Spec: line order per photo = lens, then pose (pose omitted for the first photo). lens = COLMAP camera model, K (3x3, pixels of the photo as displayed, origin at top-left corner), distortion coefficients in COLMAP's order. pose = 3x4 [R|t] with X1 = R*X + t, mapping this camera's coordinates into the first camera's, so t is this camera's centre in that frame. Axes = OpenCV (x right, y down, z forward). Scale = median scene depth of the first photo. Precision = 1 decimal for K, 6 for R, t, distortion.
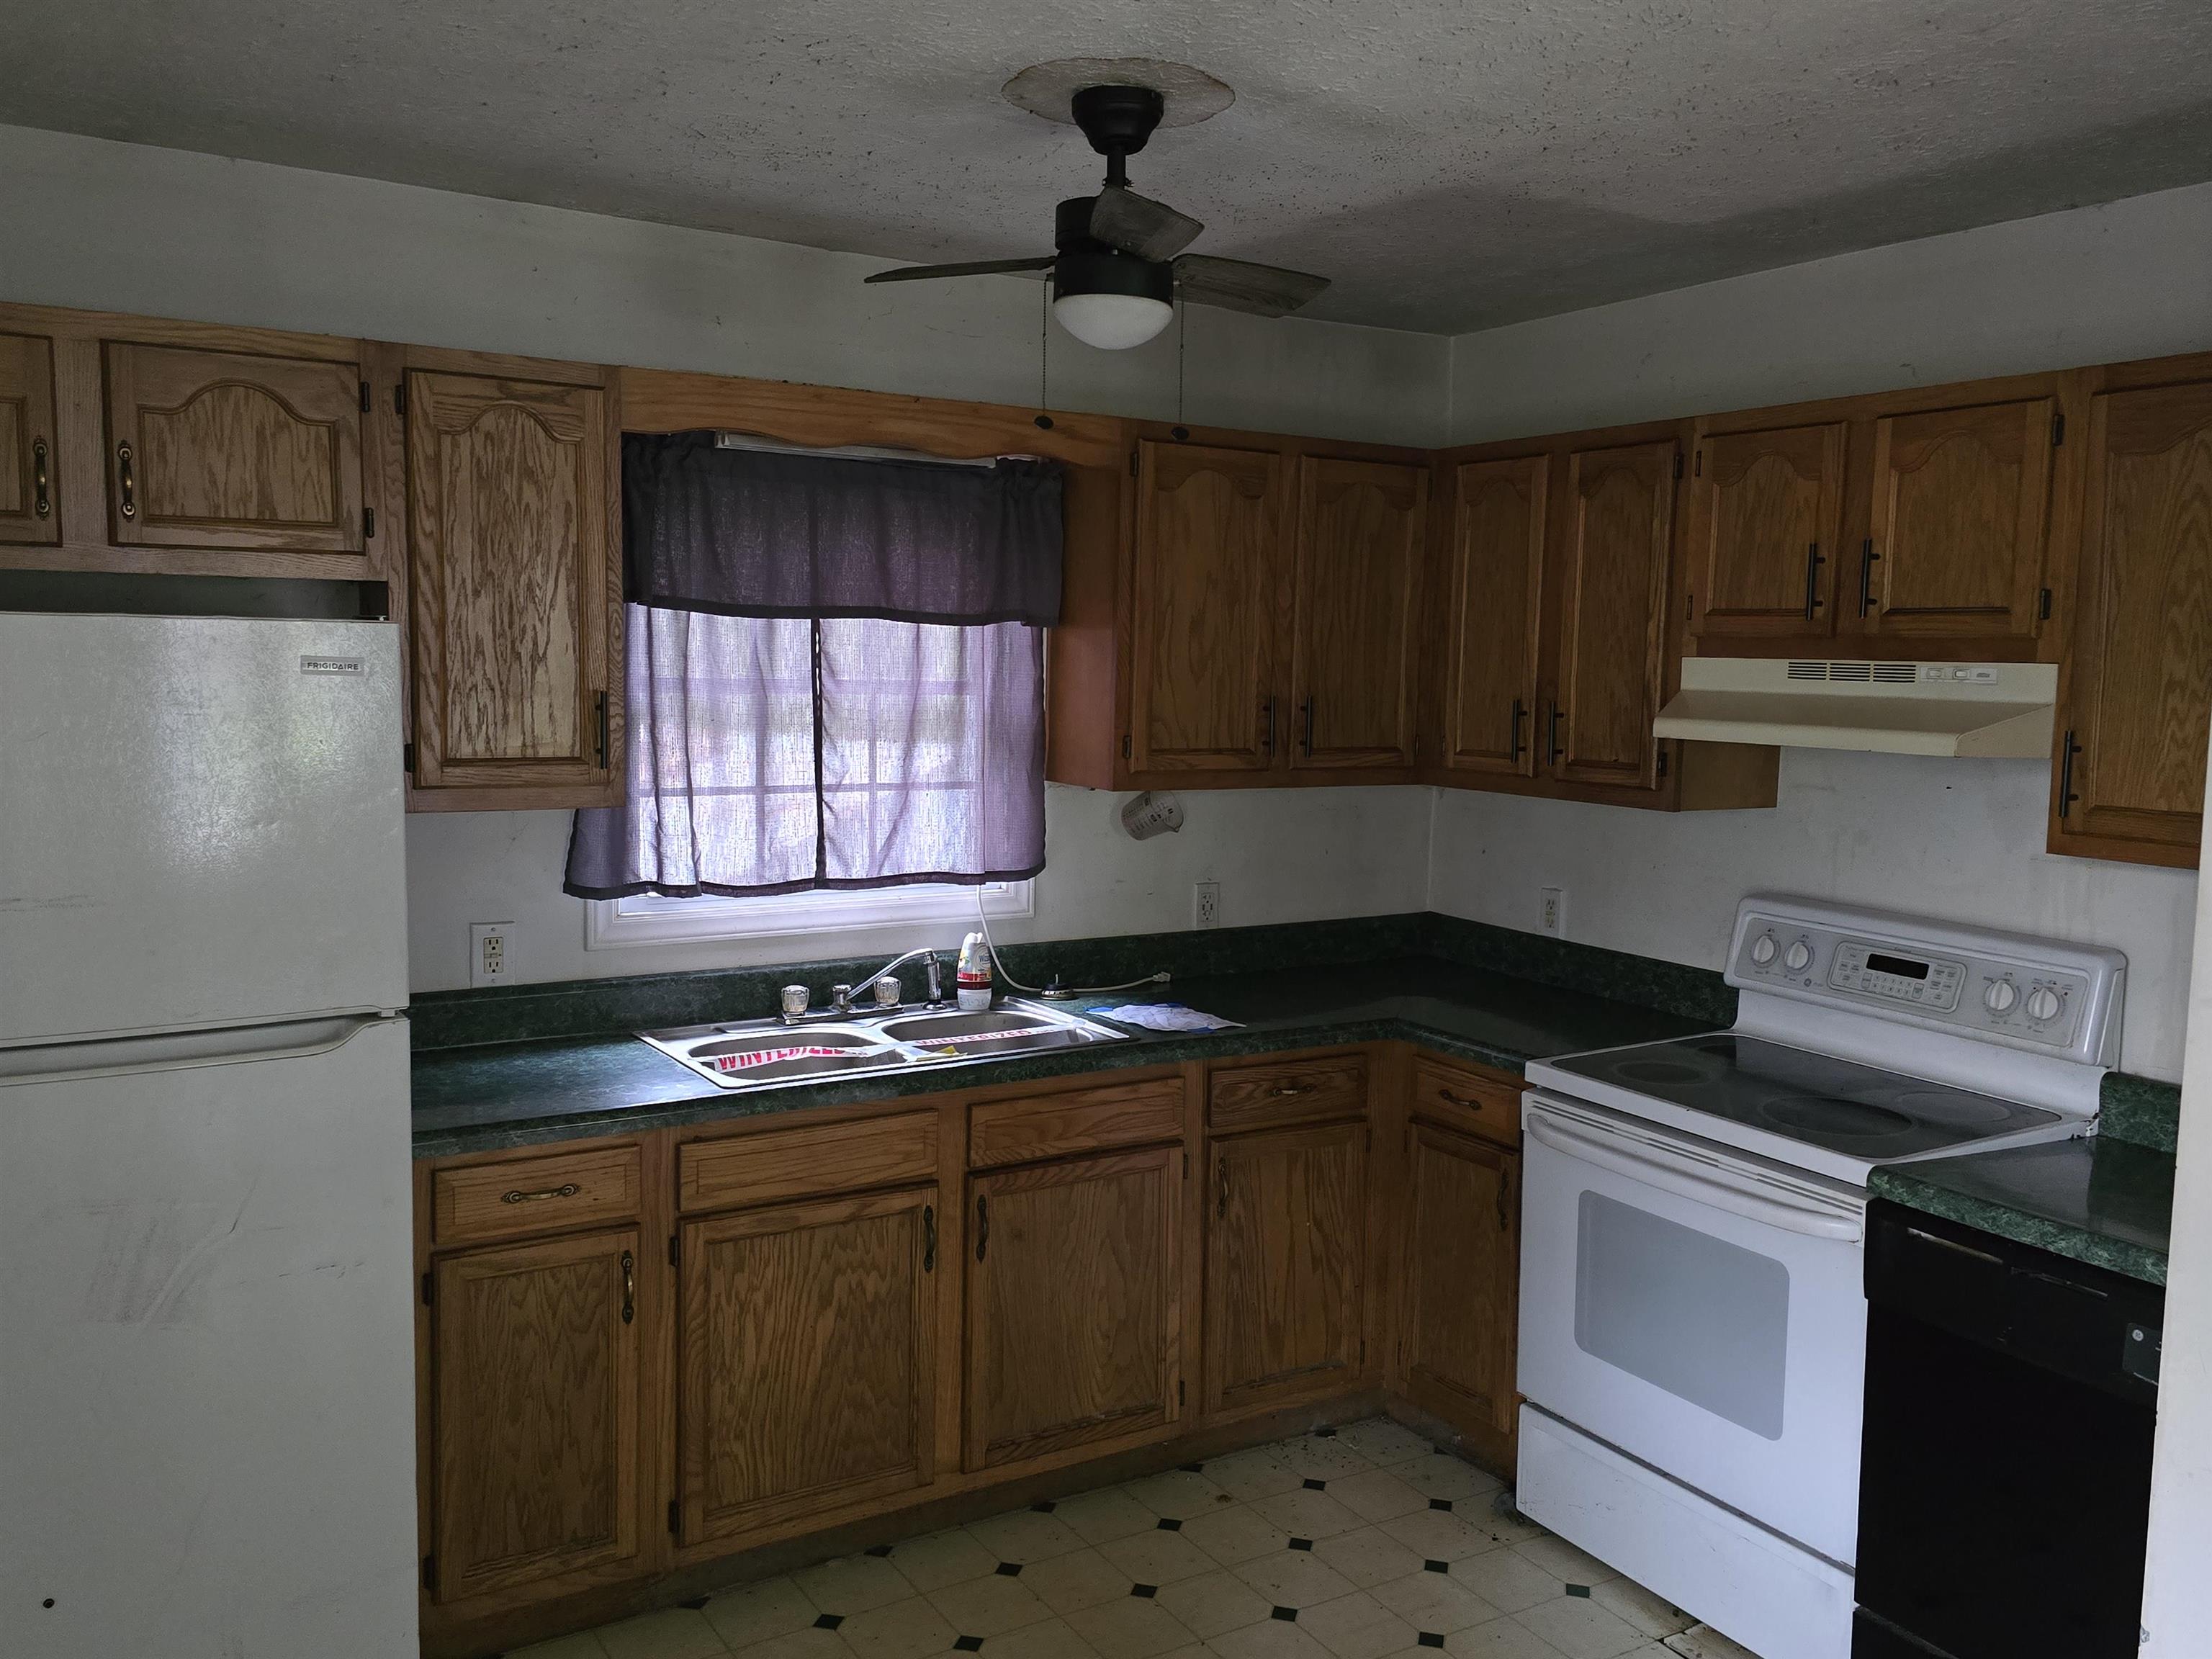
lens RADIAL K [[1790.4, 0, 1140.3], [0, 1790.4, 826.0], [0, 0, 1]] dist [0.089953, -0.139999]
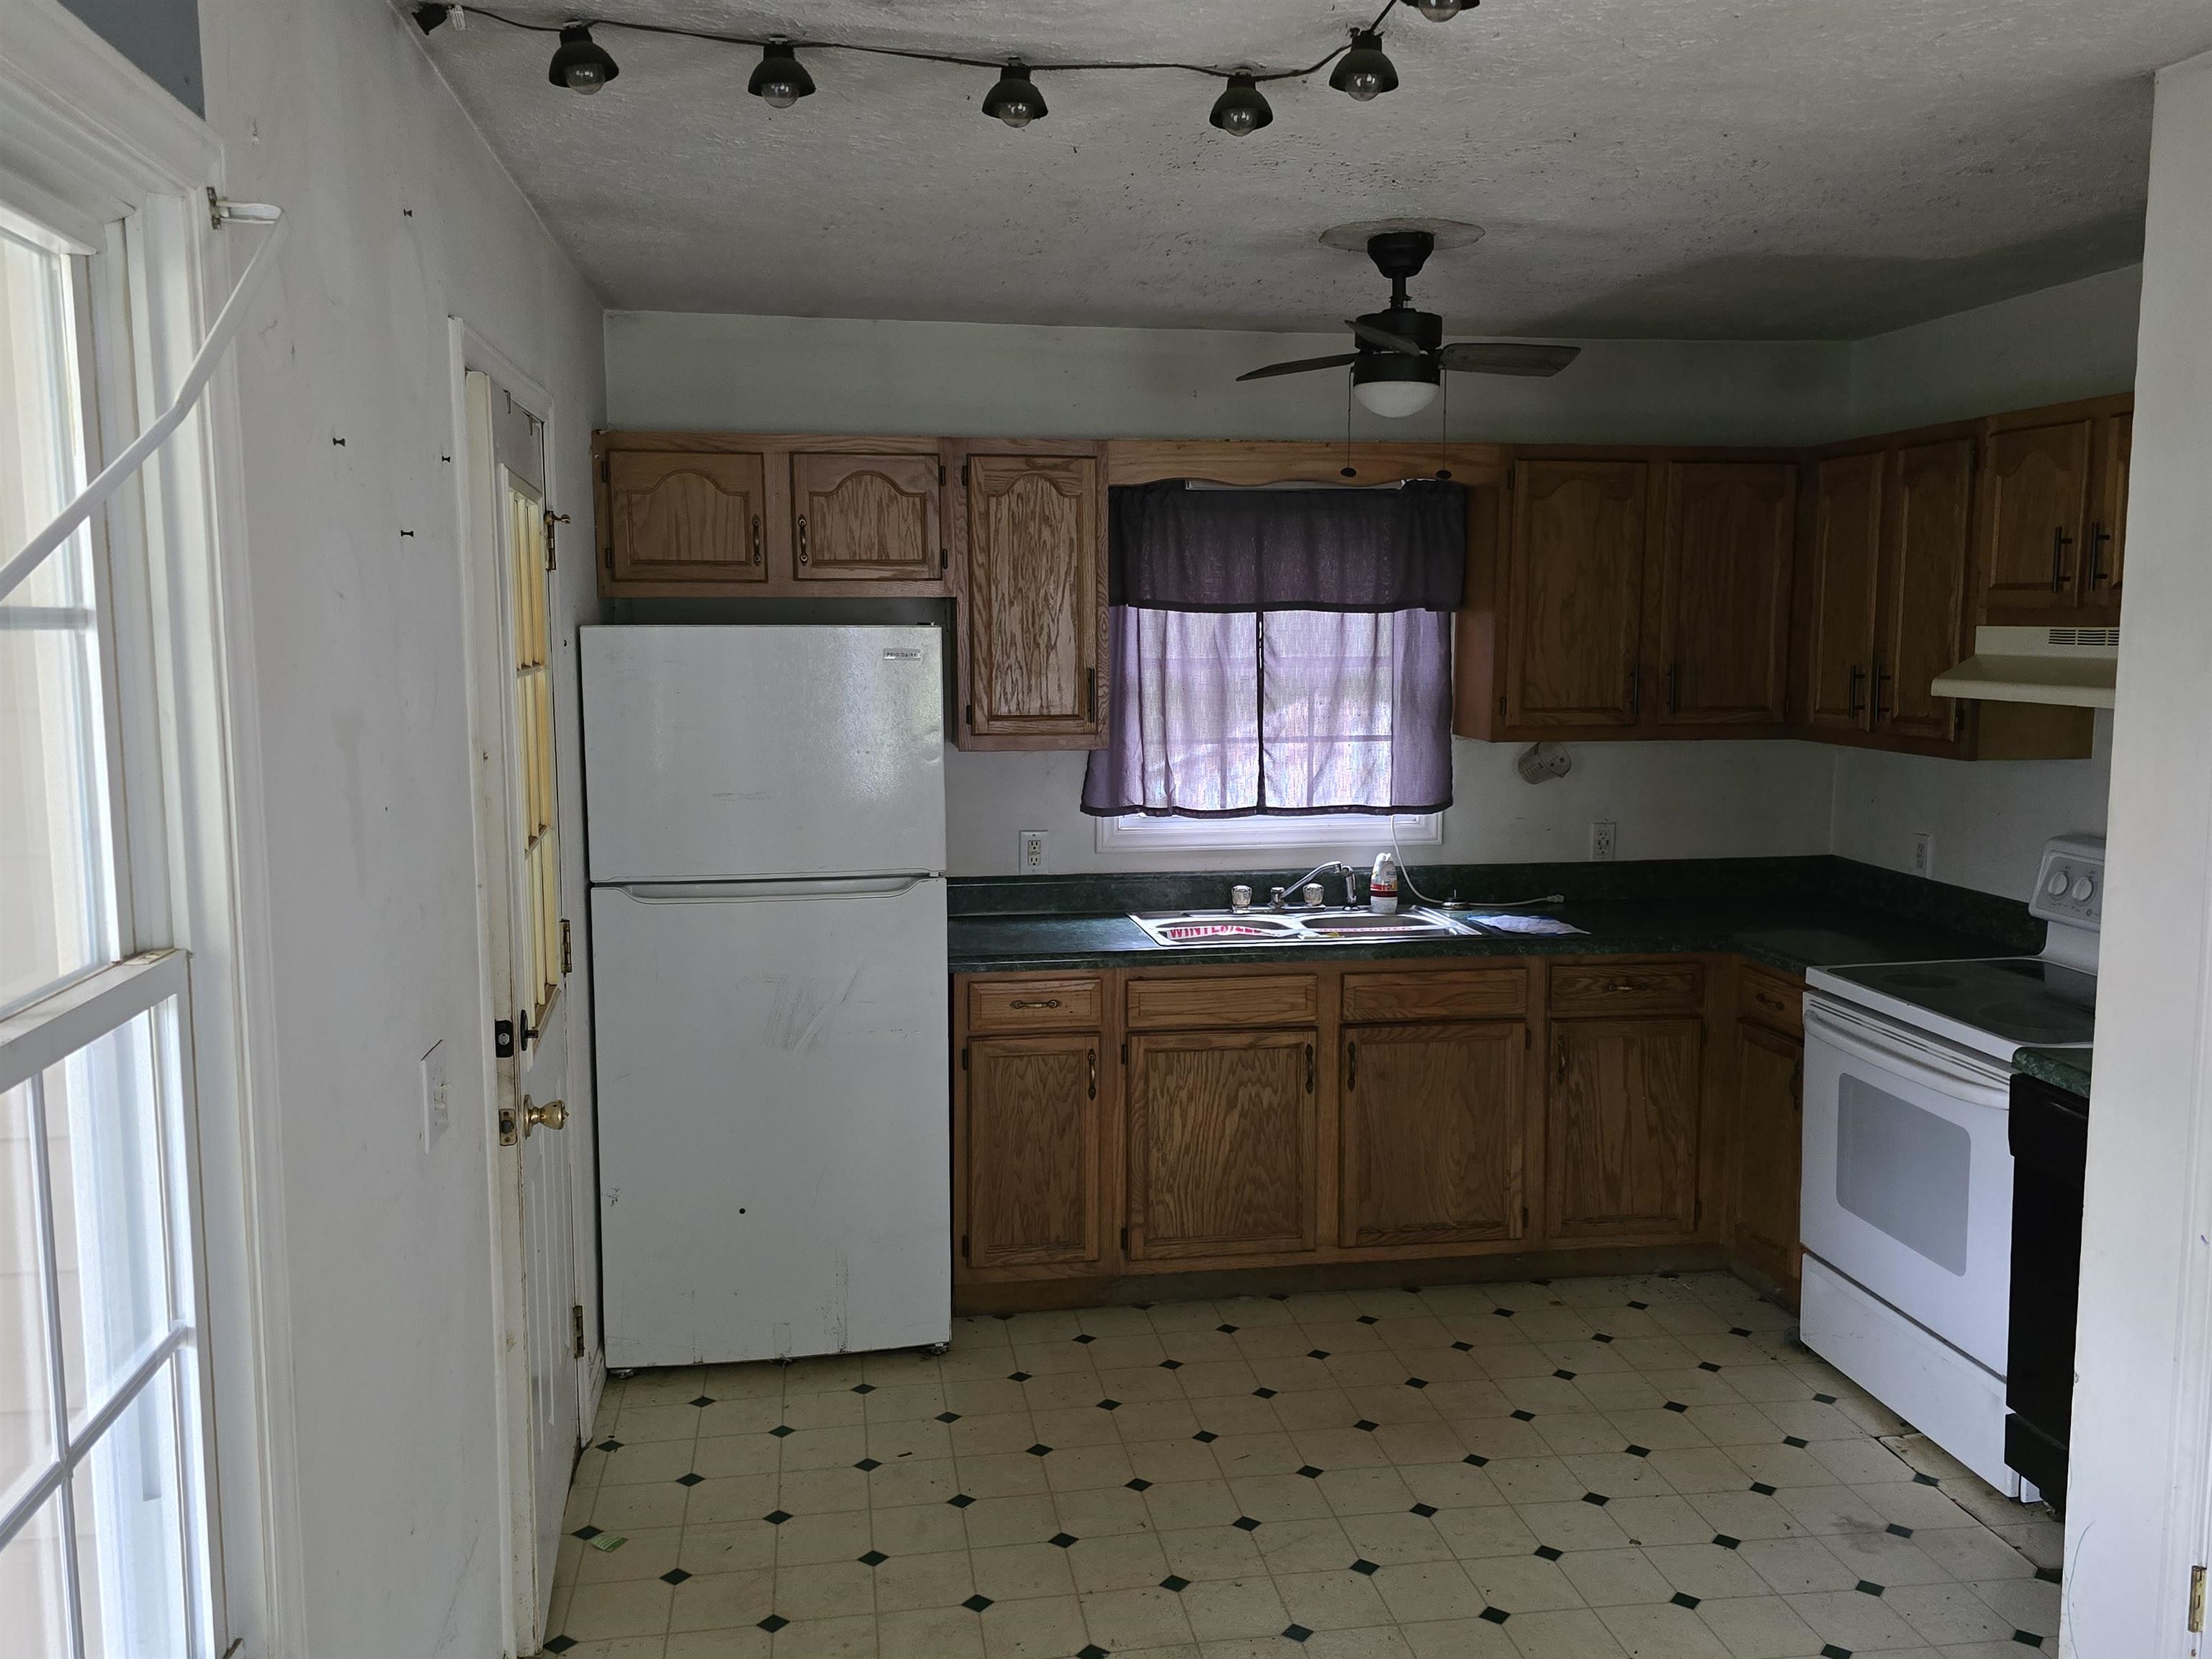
lens RADIAL K [[1793.2, 0, 1116.8], [0, 1793.2, 834.7], [0, 0, 1]] dist [0.078300, -0.073019]
pose [[0.922495, 0.024650, -0.385221, 0.252424], [-0.017105, 0.999589, 0.023003, 0.022647], [0.385630, -0.014631, 0.922538, -0.289264]]
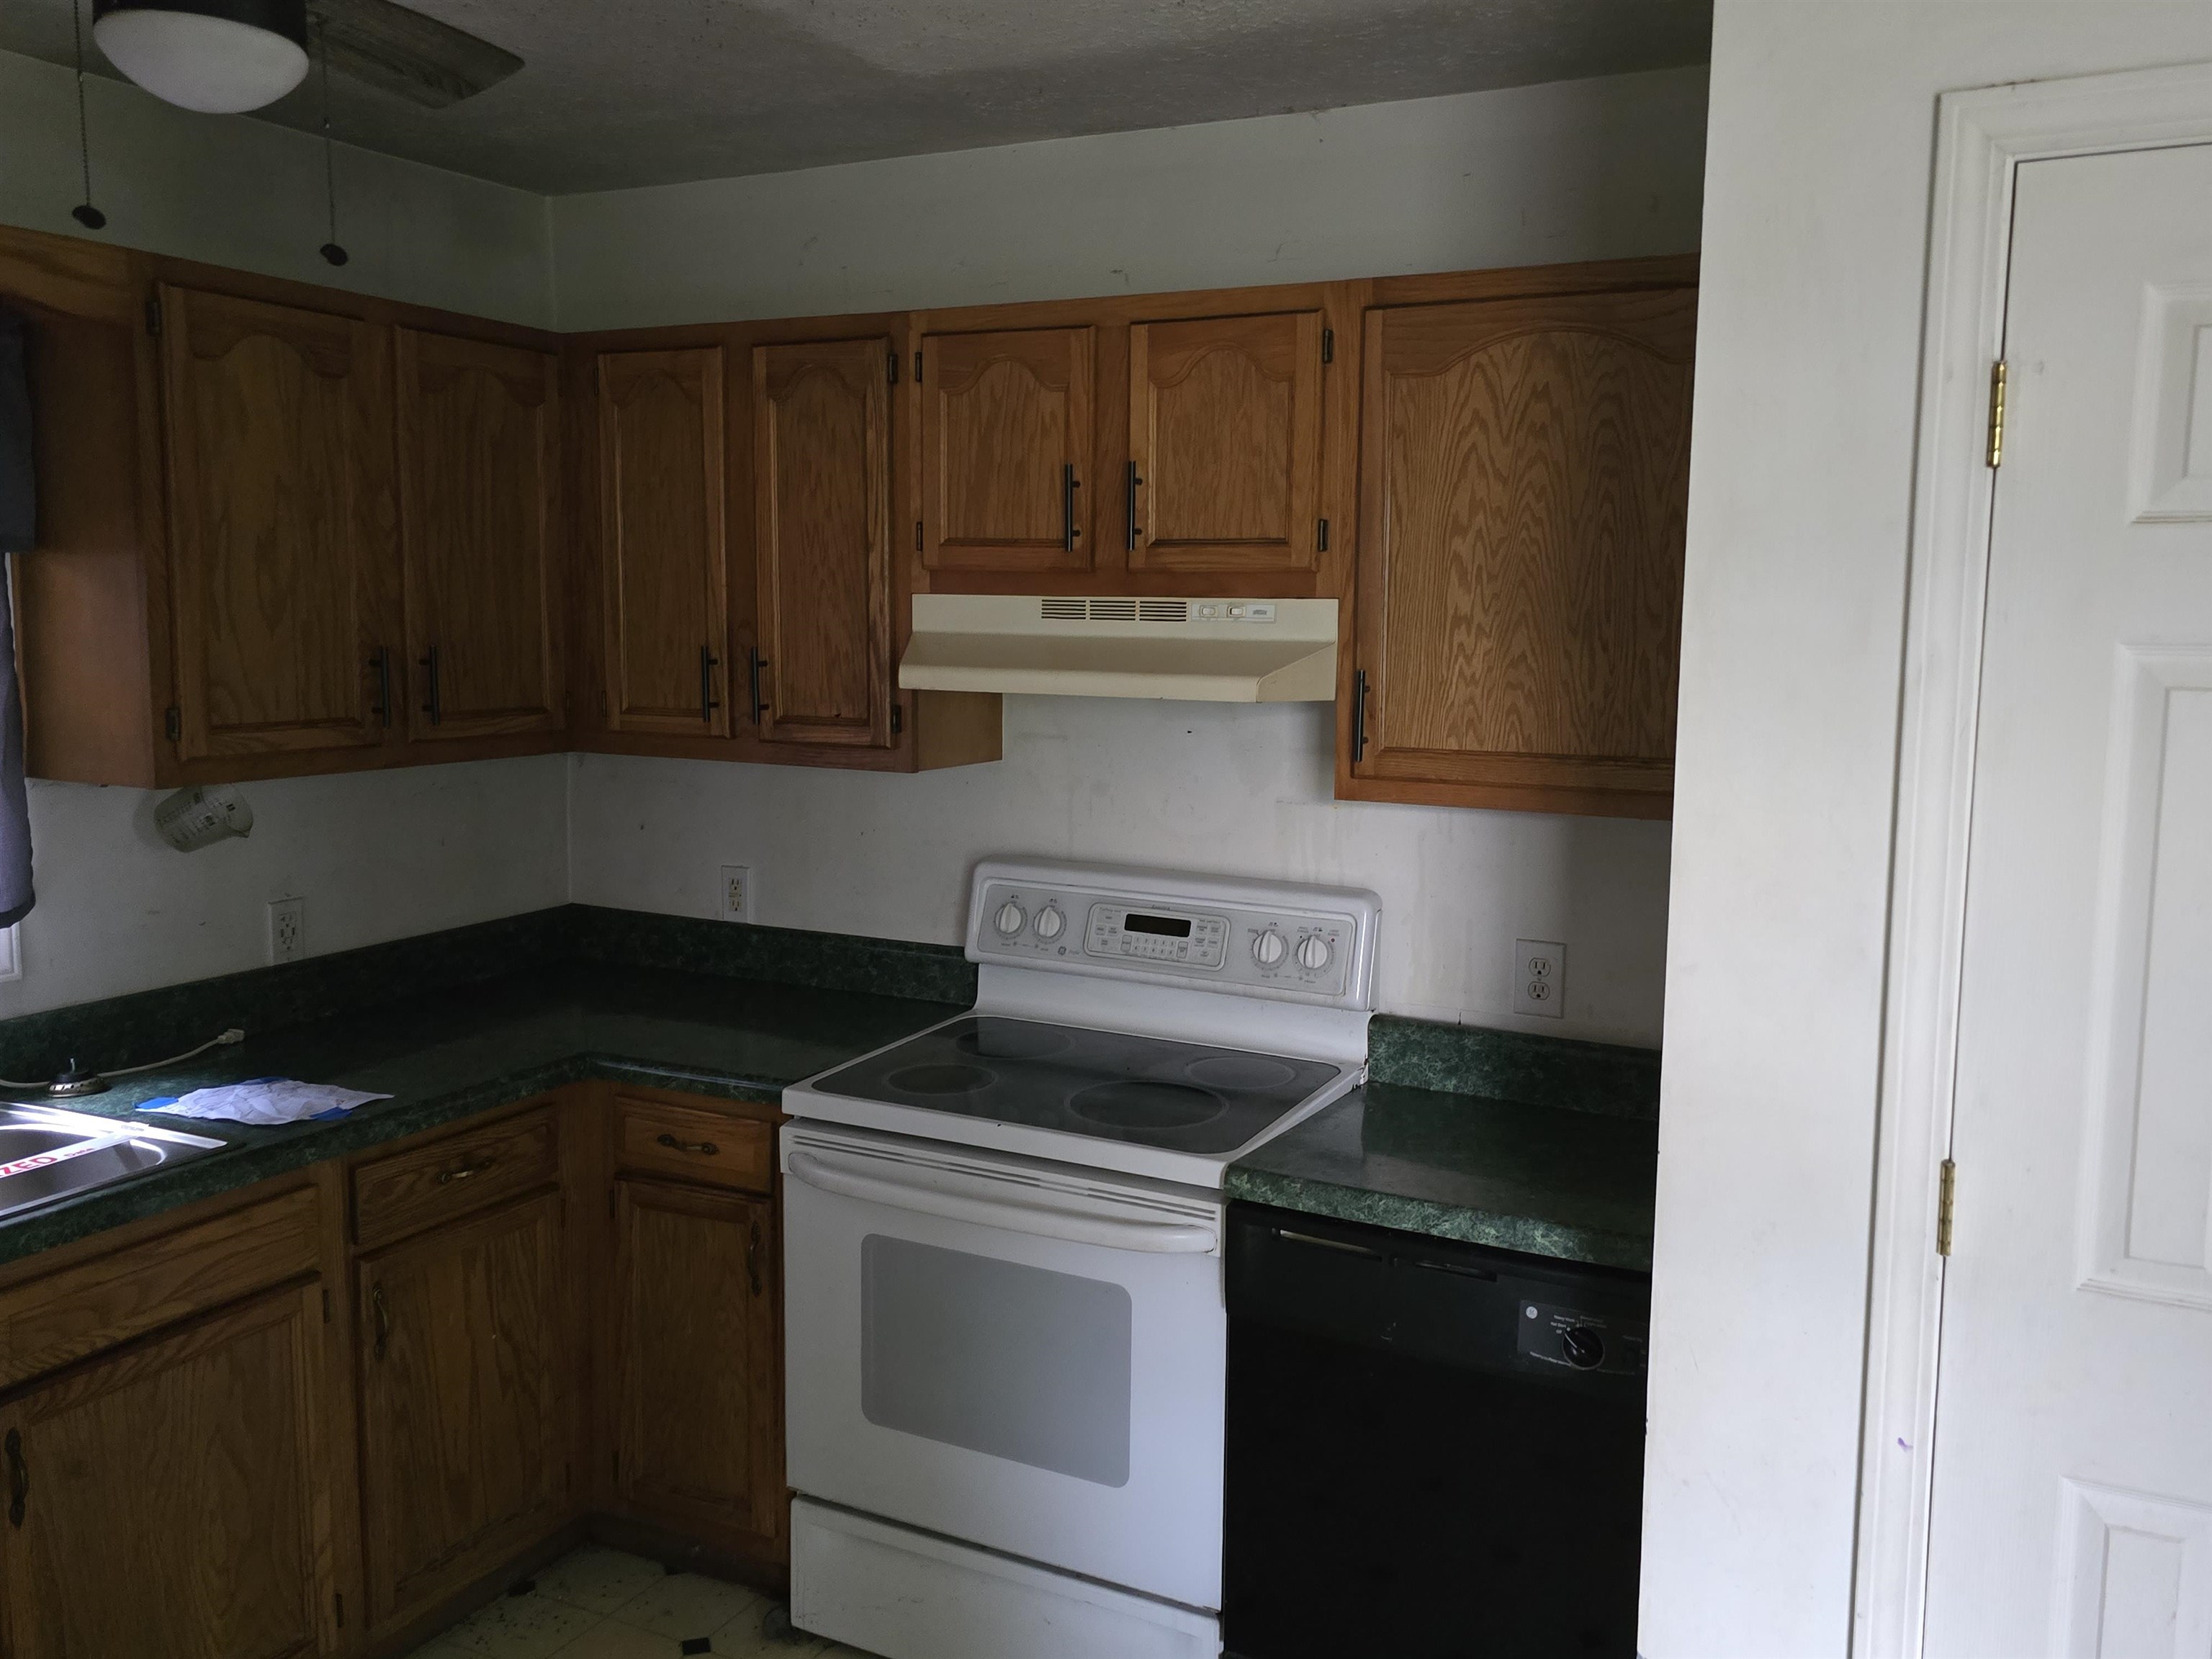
lens RADIAL K [[1803.6, 0, 1123.6], [0, 1803.6, 811.5], [0, 0, 1]] dist [0.100299, -0.120701]
pose [[0.852018, -0.073856, 0.518276, -0.071901], [0.058373, 0.997228, 0.046147, -0.024412], [-0.520247, -0.009064, 0.853968, 0.213904]]
